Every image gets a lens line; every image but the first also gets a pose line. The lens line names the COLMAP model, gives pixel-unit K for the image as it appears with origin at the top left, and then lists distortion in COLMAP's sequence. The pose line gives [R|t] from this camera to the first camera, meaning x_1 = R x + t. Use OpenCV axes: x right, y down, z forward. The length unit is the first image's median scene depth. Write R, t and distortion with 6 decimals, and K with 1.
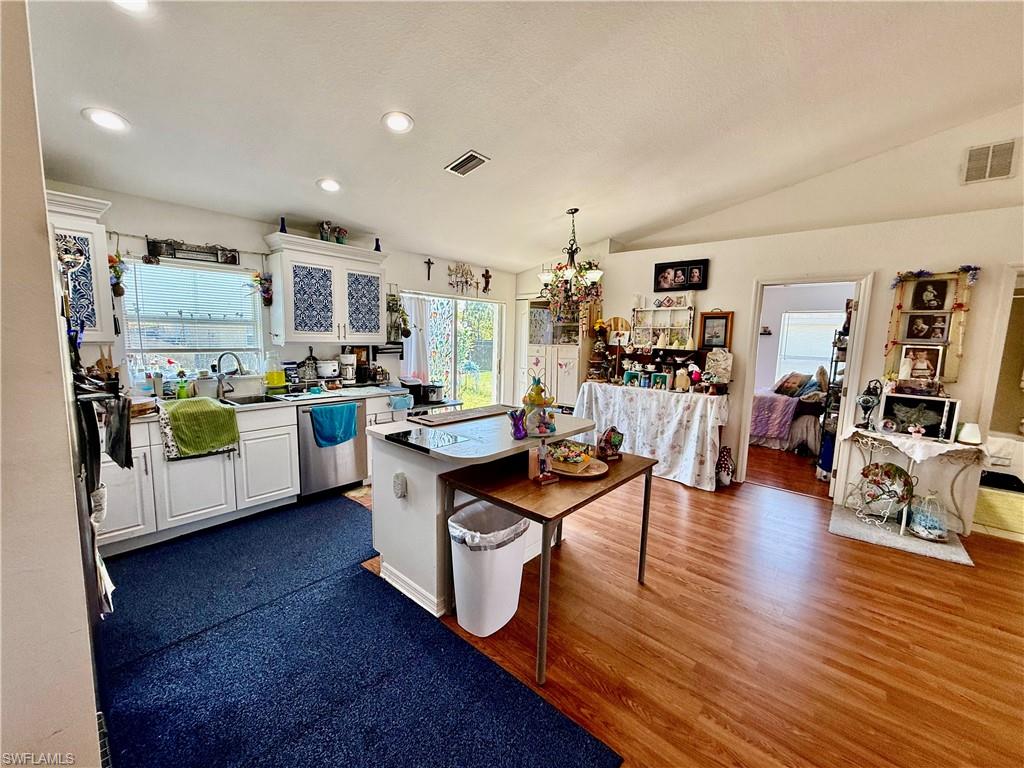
lens RADIAL K [[407.3, 0, 510.7], [0, 407.3, 383.8], [0, 0, 1]] dist [-0.000198, 0.000079]
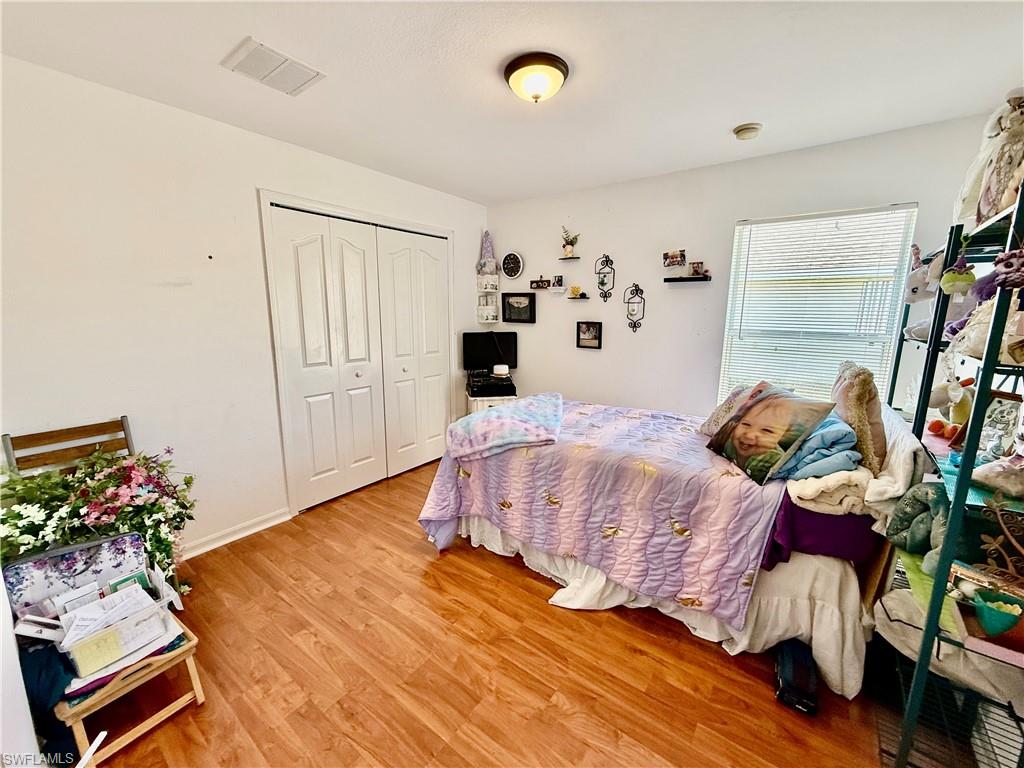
lens RADIAL K [[407.3, 0, 510.1], [0, 407.3, 383.6], [0, 0, 1]] dist [-0.000198, 0.000079]
pose [[0.997027, -0.036553, 0.067824, 0.641925], [0.032397, 0.997587, 0.061400, -0.074772], [-0.069905, -0.059021, 0.995806, 0.940917]]
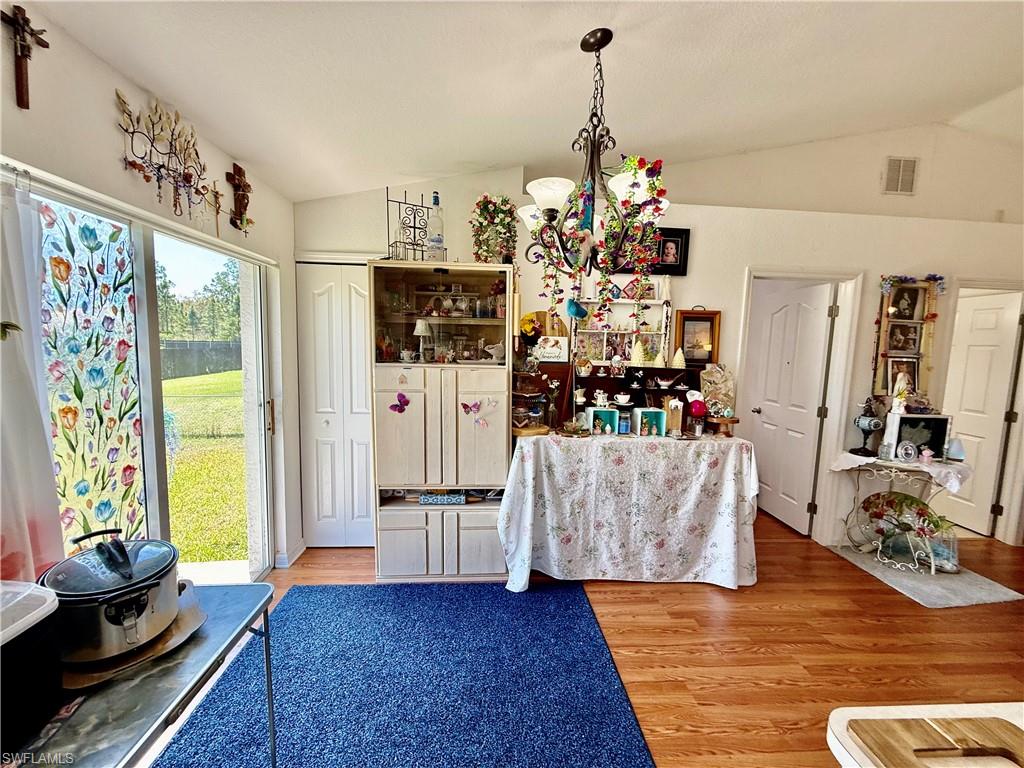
lens RADIAL K [[407.3, 0, 509.0], [0, 407.3, 383.5], [0, 0, 1]] dist [-0.000198, 0.000079]
pose [[0.709787, -0.076026, 0.700302, -0.209806], [0.073384, 0.996730, 0.033829, -0.104671], [-0.700583, 0.027380, 0.713045, 0.764094]]
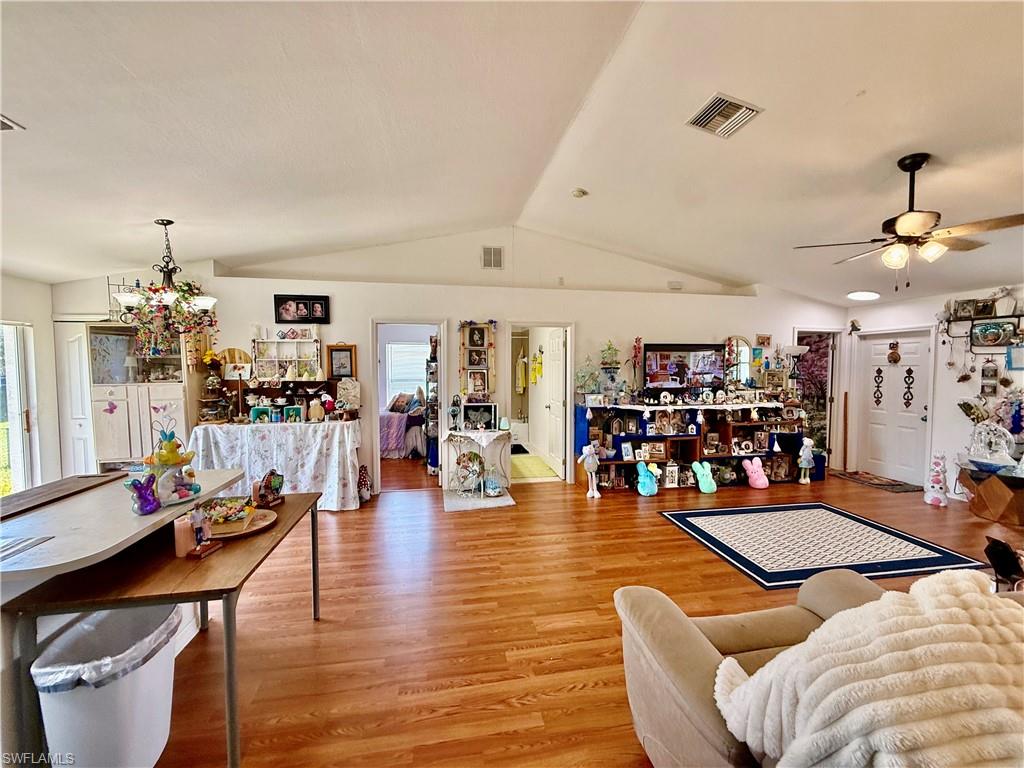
lens RADIAL K [[407.3, 0, 509.3], [0, 407.3, 383.5], [0, 0, 1]] dist [-0.000198, 0.000079]
pose [[0.620419, -0.064413, 0.781621, -0.078387], [0.111736, 0.993715, -0.006800, -0.015762], [-0.776271, 0.091554, 0.623716, -0.024564]]
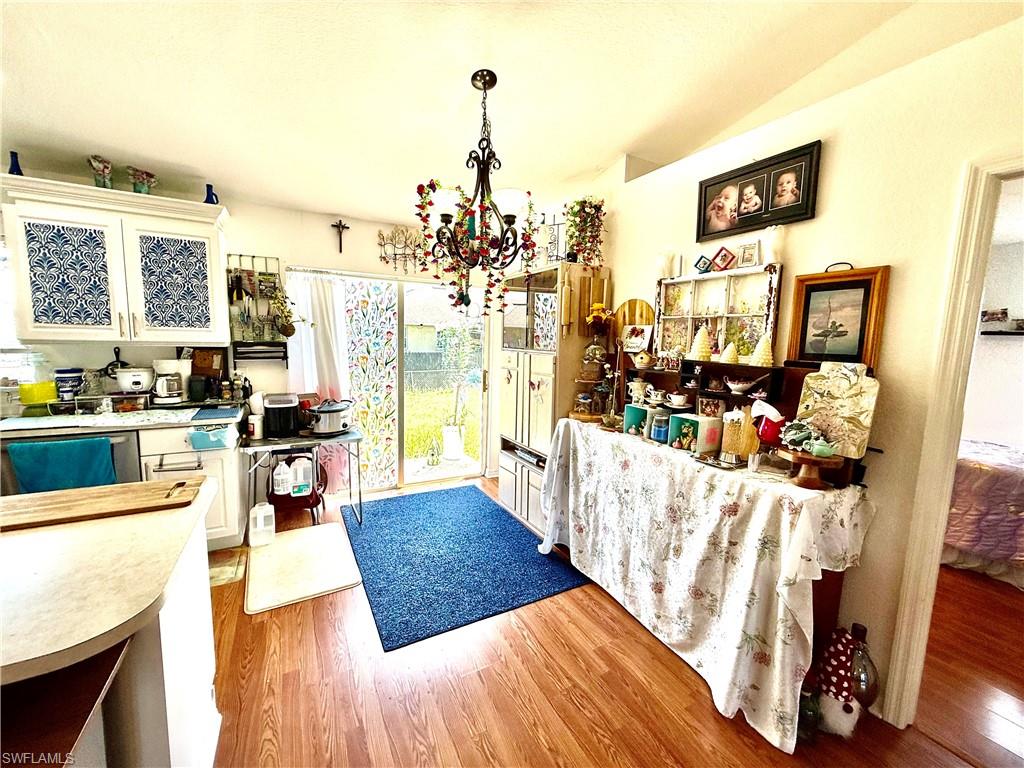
lens RADIAL K [[407.3, 0, 509.6], [0, 407.3, 383.9], [0, 0, 1]] dist [-0.000198, 0.000079]
pose [[0.938874, 0.041546, -0.341745, 0.355629], [-0.044630, 0.999003, -0.001162, -0.054508], [0.341356, 0.016343, 0.939792, 0.537955]]
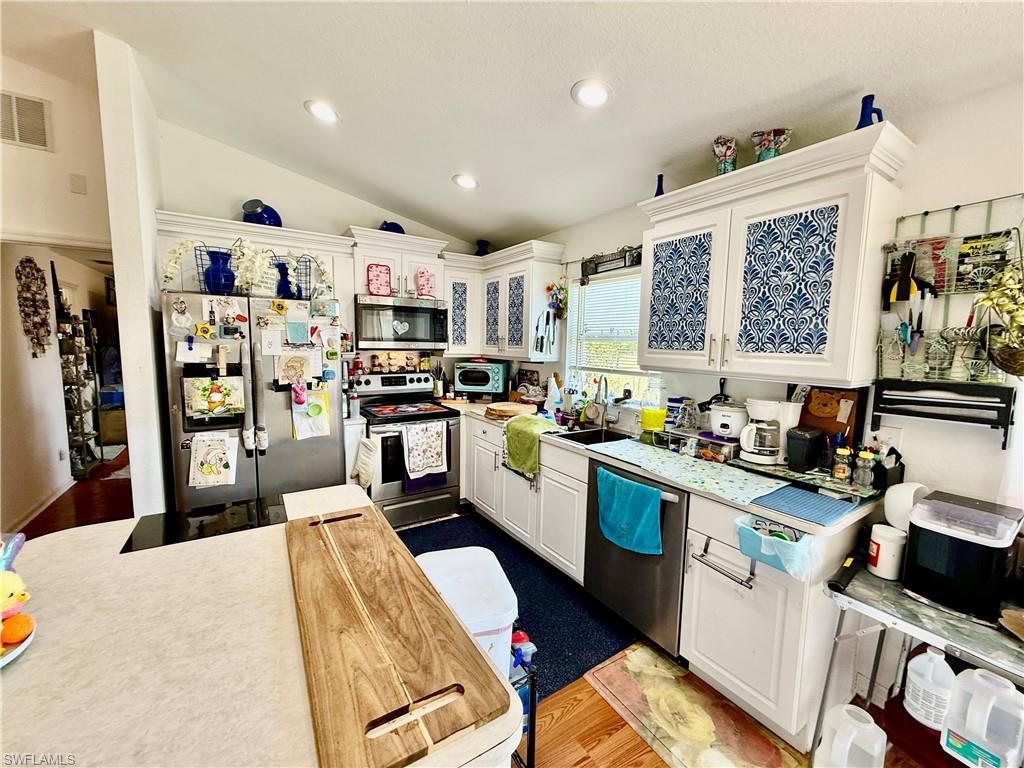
lens RADIAL K [[407.3, 0, 509.8], [0, 407.3, 383.9], [0, 0, 1]] dist [-0.000198, 0.000079]
pose [[-0.269737, 0.070607, -0.960342, 0.121673], [-0.137870, 0.984201, 0.111086, -0.097795], [0.953013, 0.162366, -0.255741, 0.807556]]
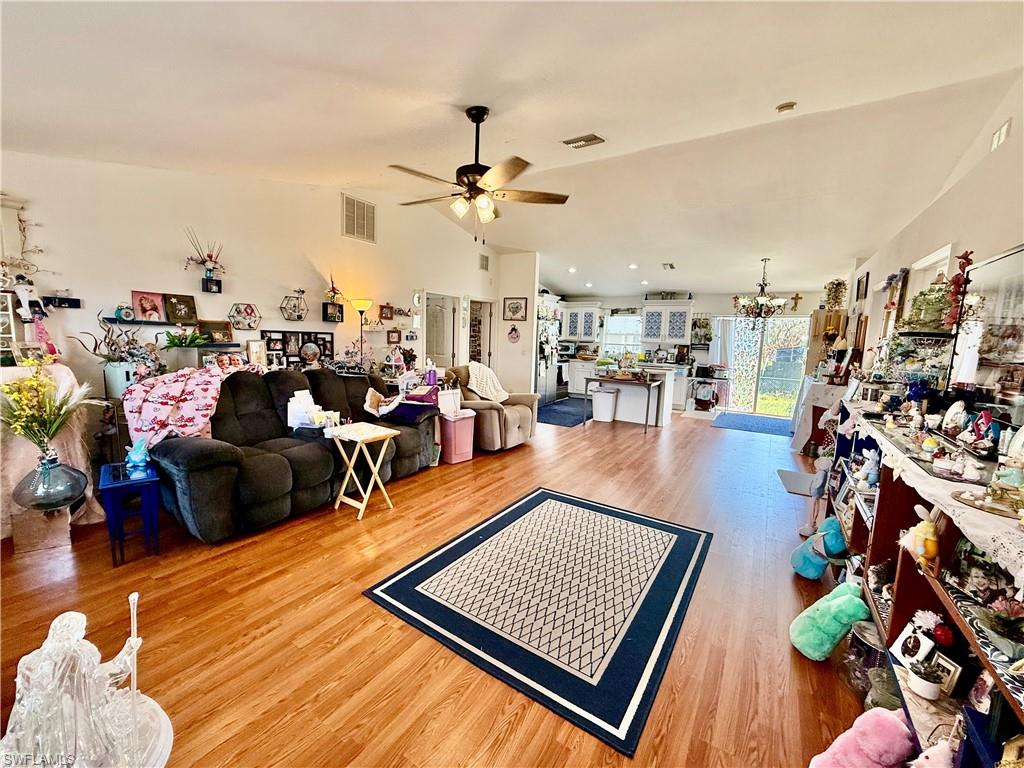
lens RADIAL K [[407.3, 0, 508.7], [0, 407.3, 381.1], [0, 0, 1]] dist [-0.000198, 0.000079]
pose [[0.140103, 0.087339, -0.986277, 1.569421], [-0.144480, 0.987244, 0.066901, 0.075824], [0.979539, 0.133124, 0.150935, -0.145545]]
